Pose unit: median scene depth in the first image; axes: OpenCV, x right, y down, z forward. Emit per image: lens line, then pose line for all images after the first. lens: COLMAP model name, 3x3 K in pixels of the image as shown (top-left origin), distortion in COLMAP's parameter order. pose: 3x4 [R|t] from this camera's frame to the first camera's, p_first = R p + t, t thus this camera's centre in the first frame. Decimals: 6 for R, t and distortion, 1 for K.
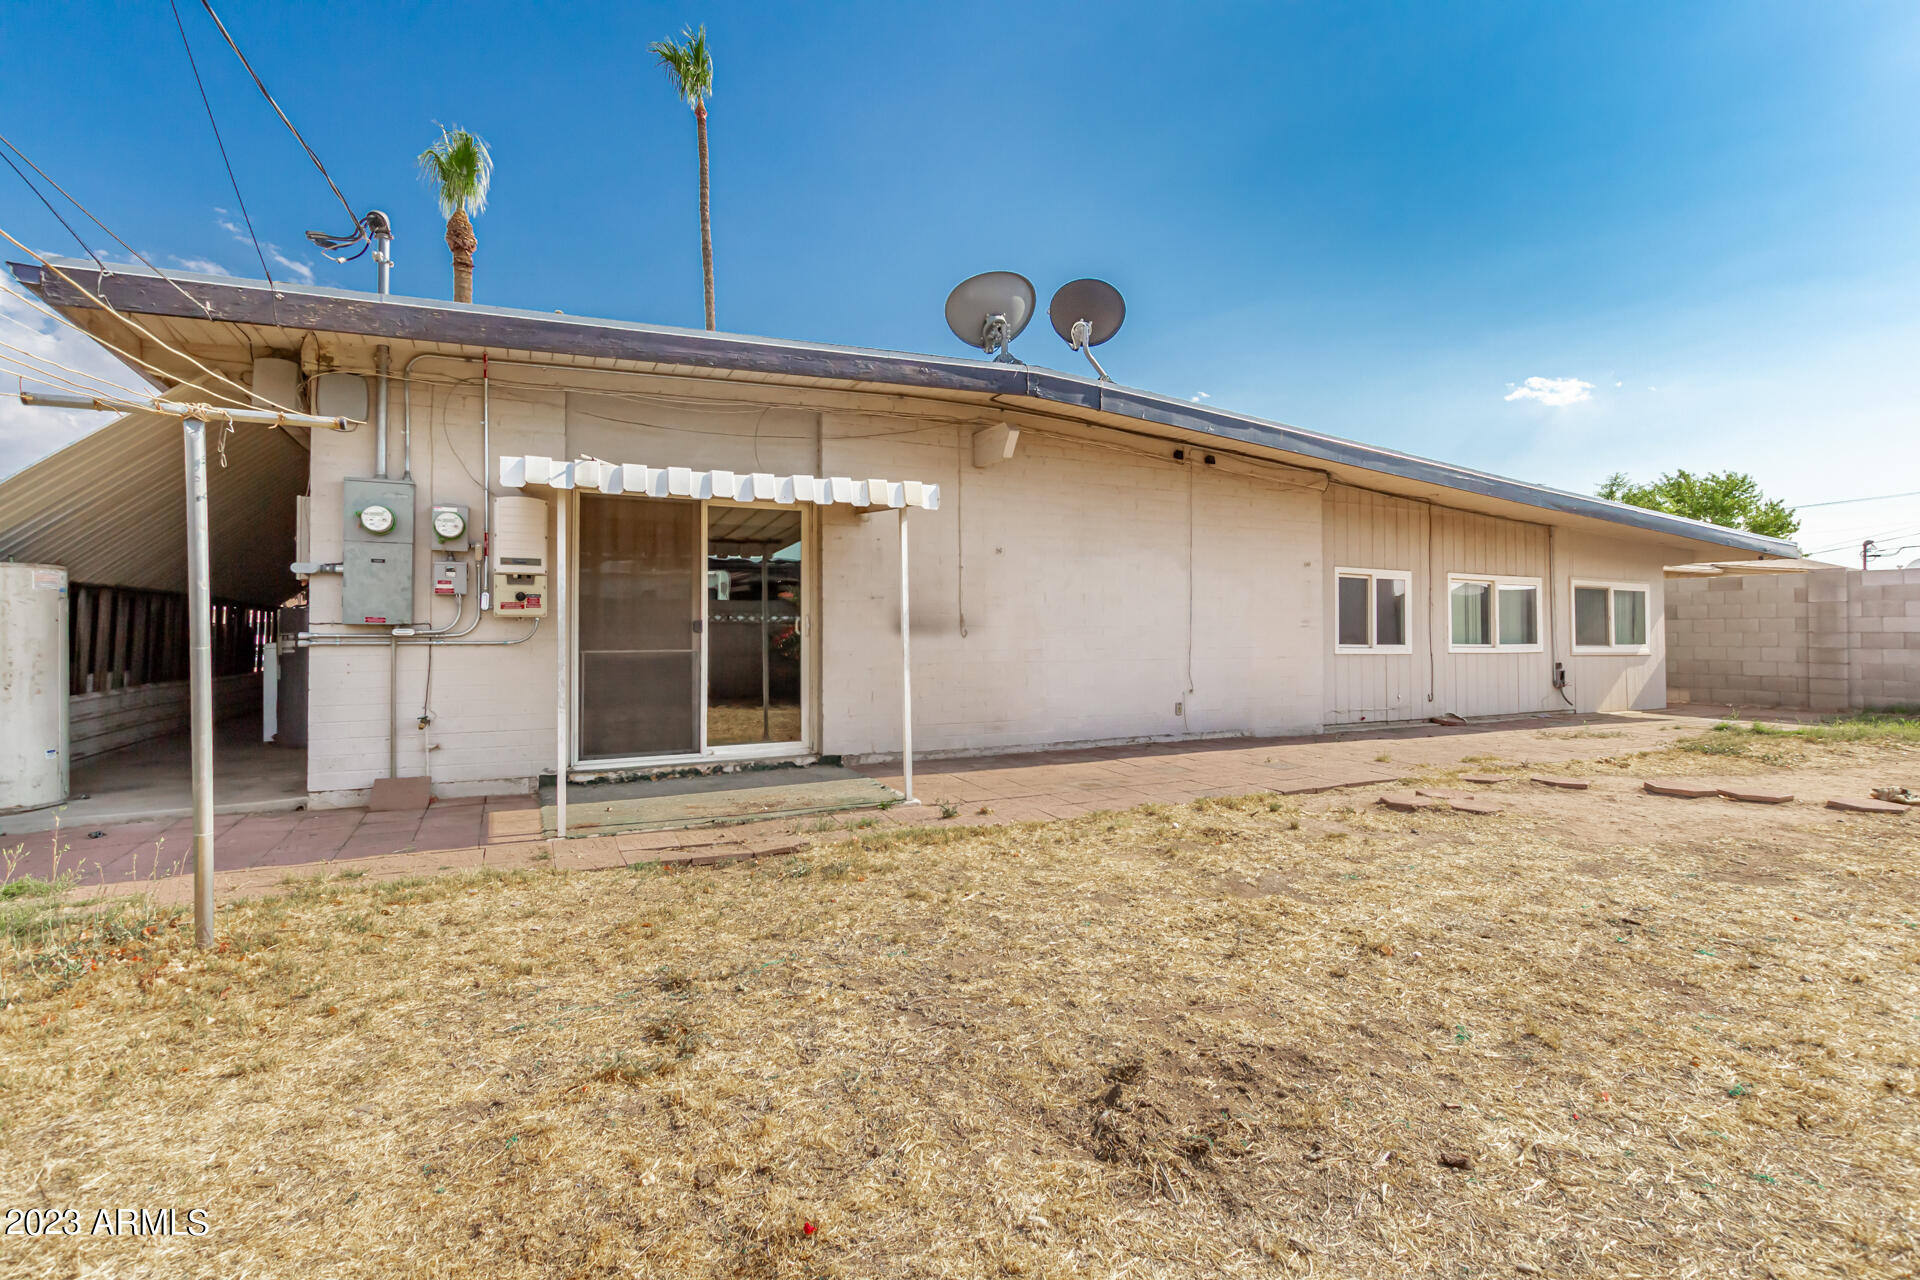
lens RADIAL K [[824.9, 0, 960.0], [0, 824.9, 640.0], [0, 0, 1]] dist [0.052546, 0.000075]
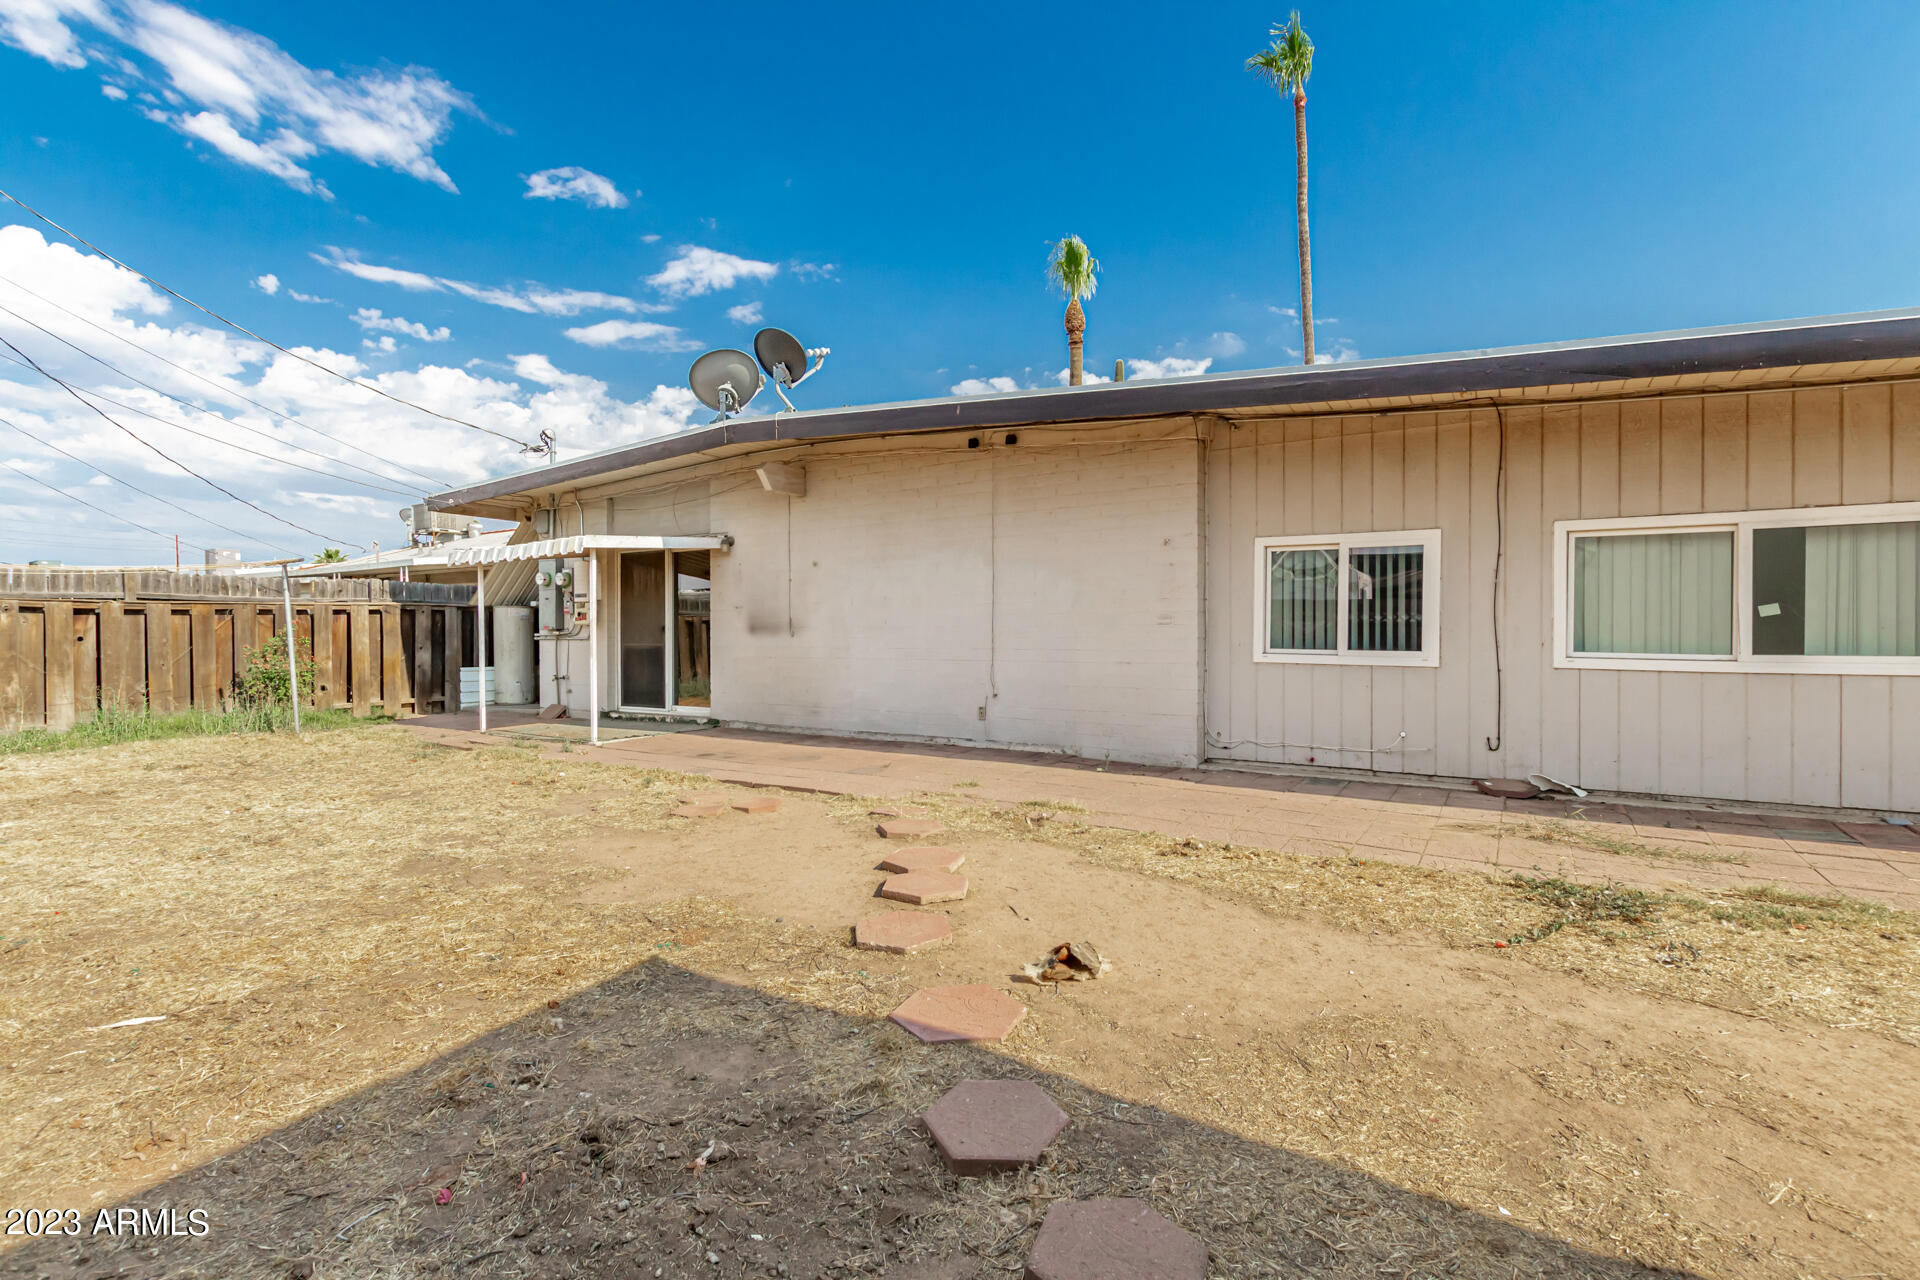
lens RADIAL K [[824.9, 0, 960.0], [0, 824.9, 640.0], [0, 0, 1]] dist [0.052546, 0.000075]
pose [[0.546988, 0.007745, -0.837105, 0.970709], [-0.002220, 0.999967, 0.007800, -0.007014], [0.837138, -0.002408, 0.546987, 0.436361]]
